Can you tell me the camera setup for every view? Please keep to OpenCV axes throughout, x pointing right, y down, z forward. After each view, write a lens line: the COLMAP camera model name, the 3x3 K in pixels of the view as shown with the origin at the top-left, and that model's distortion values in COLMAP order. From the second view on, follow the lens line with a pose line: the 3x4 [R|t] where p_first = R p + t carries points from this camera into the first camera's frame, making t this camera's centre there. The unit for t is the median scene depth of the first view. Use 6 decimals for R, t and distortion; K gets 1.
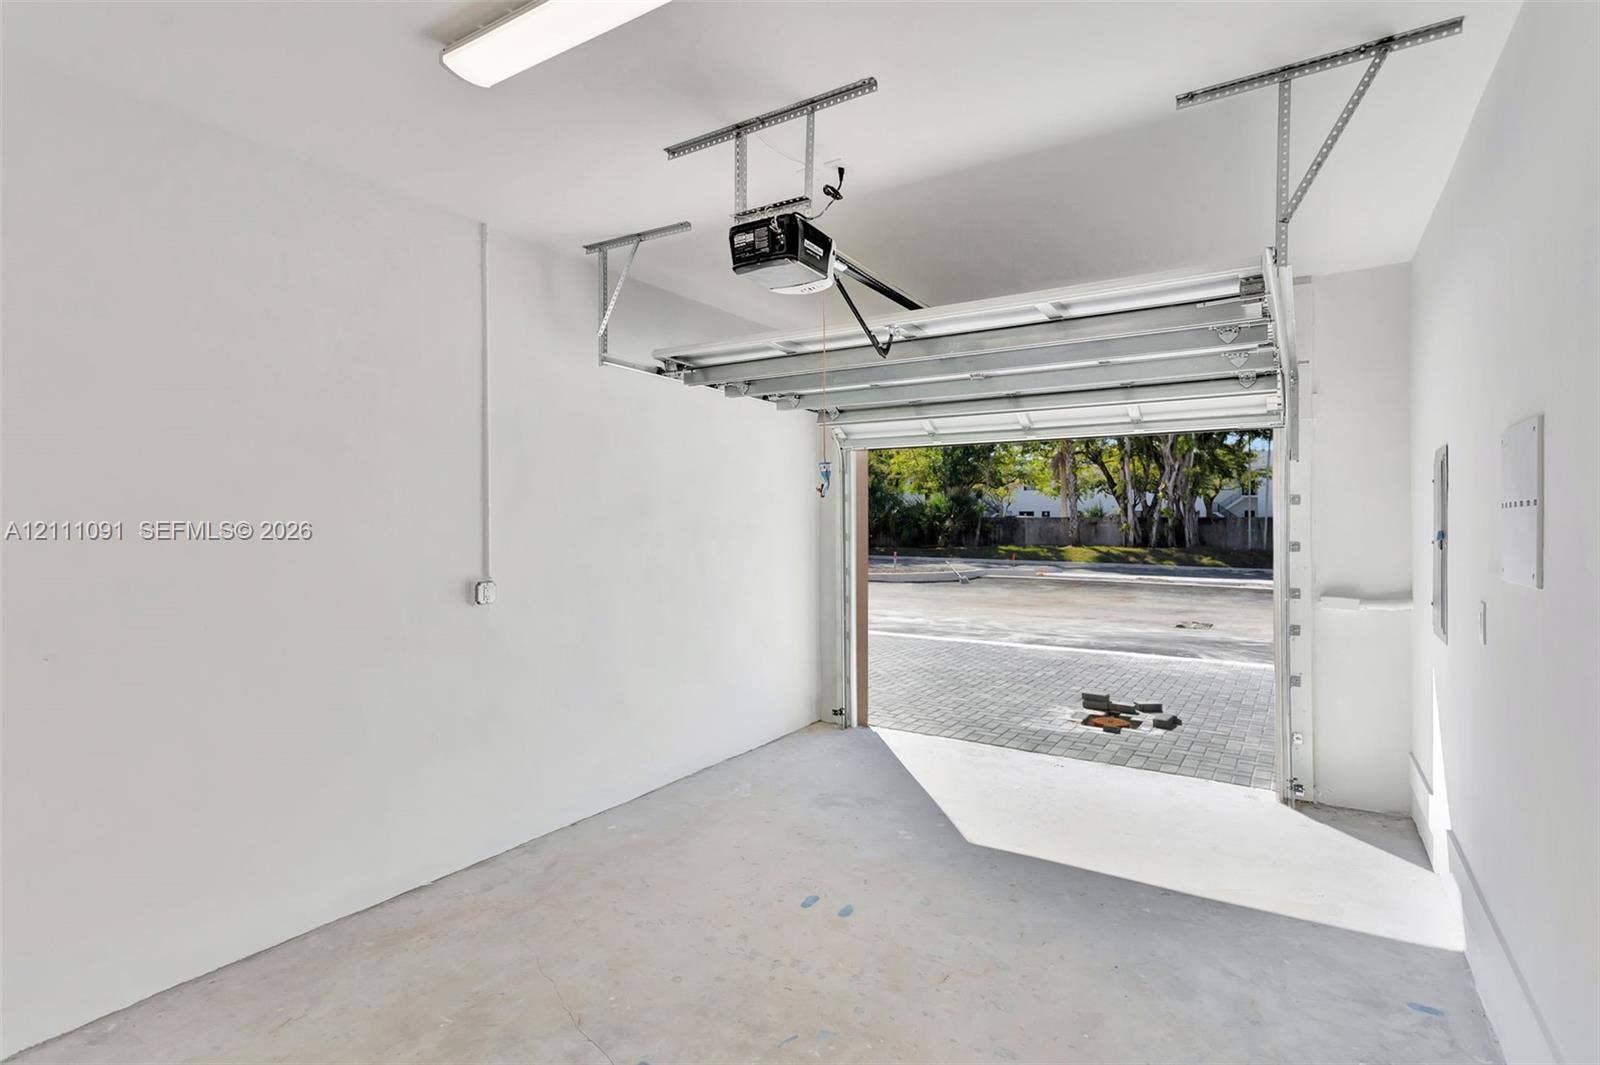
lens RADIAL K [[801.9, 0, 807.8], [0, 801.9, 530.0], [0, 0, 1]] dist [-0.003932, 0.001035]
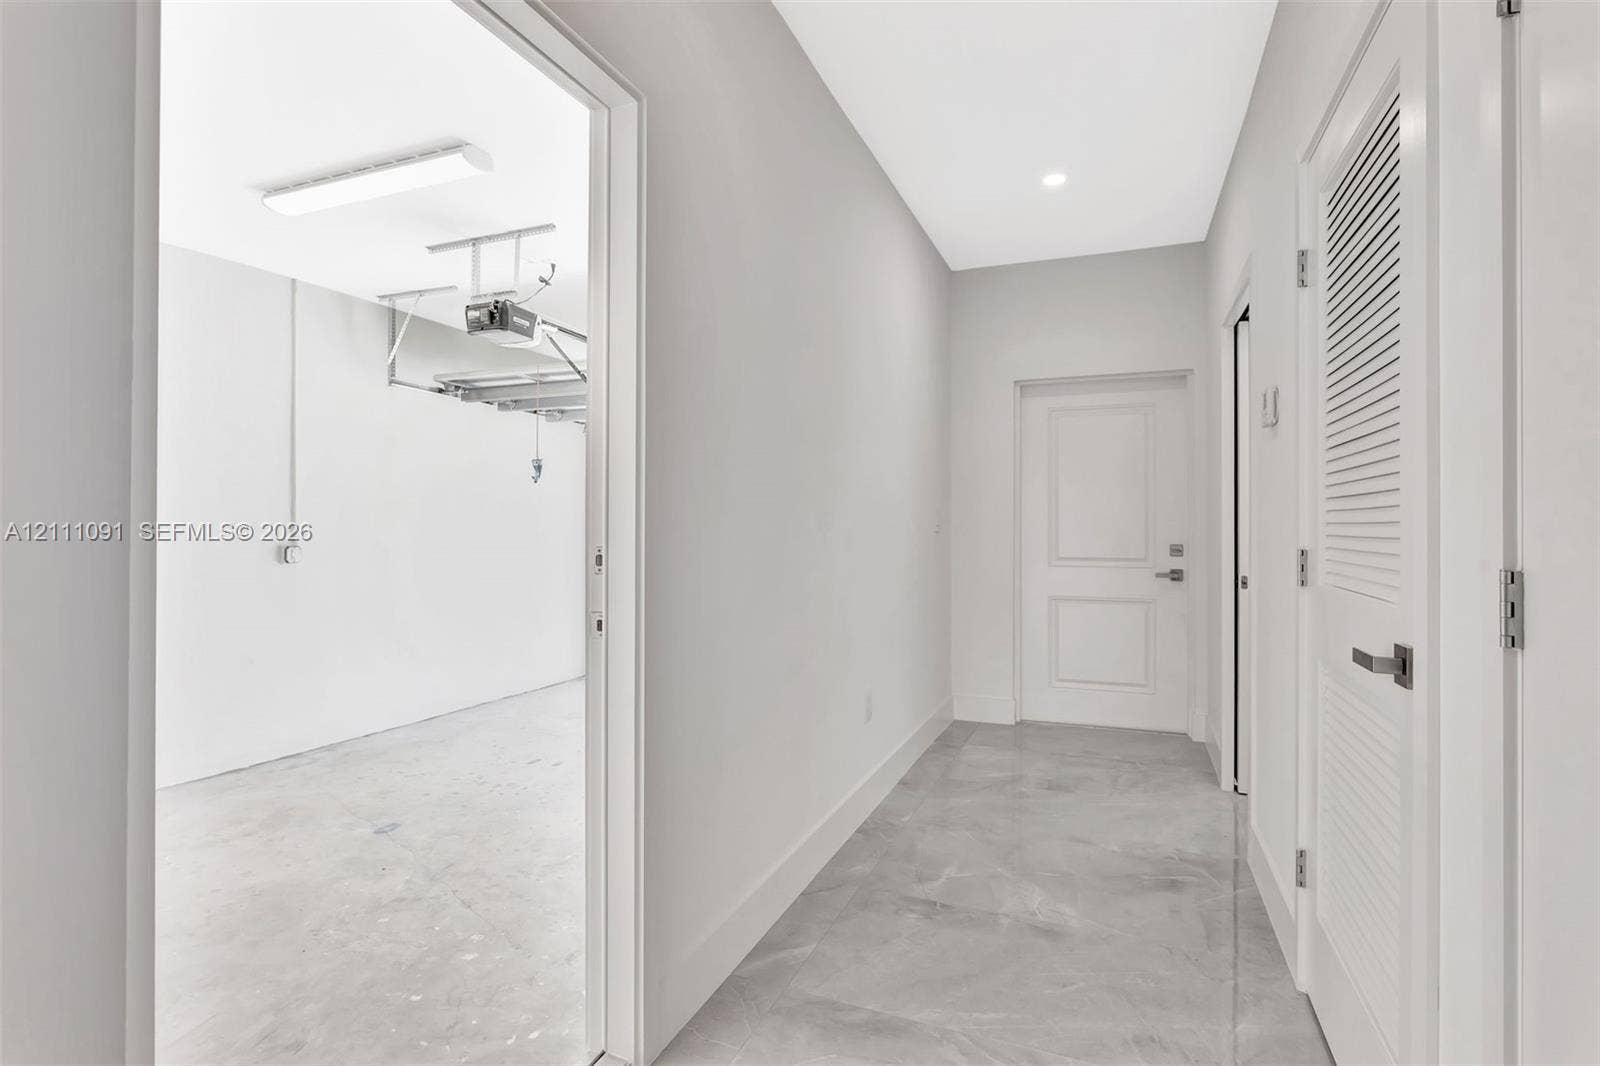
lens RADIAL K [[801.9, 0, 797.7], [0, 801.9, 529.3], [0, 0, 1]] dist [-0.003932, 0.001035]
pose [[0.984984, 0.002271, 0.172631, 0.186505], [0.000676, 0.999855, -0.017009, 0.057725], [-0.172645, 0.016870, 0.984840, -0.438314]]
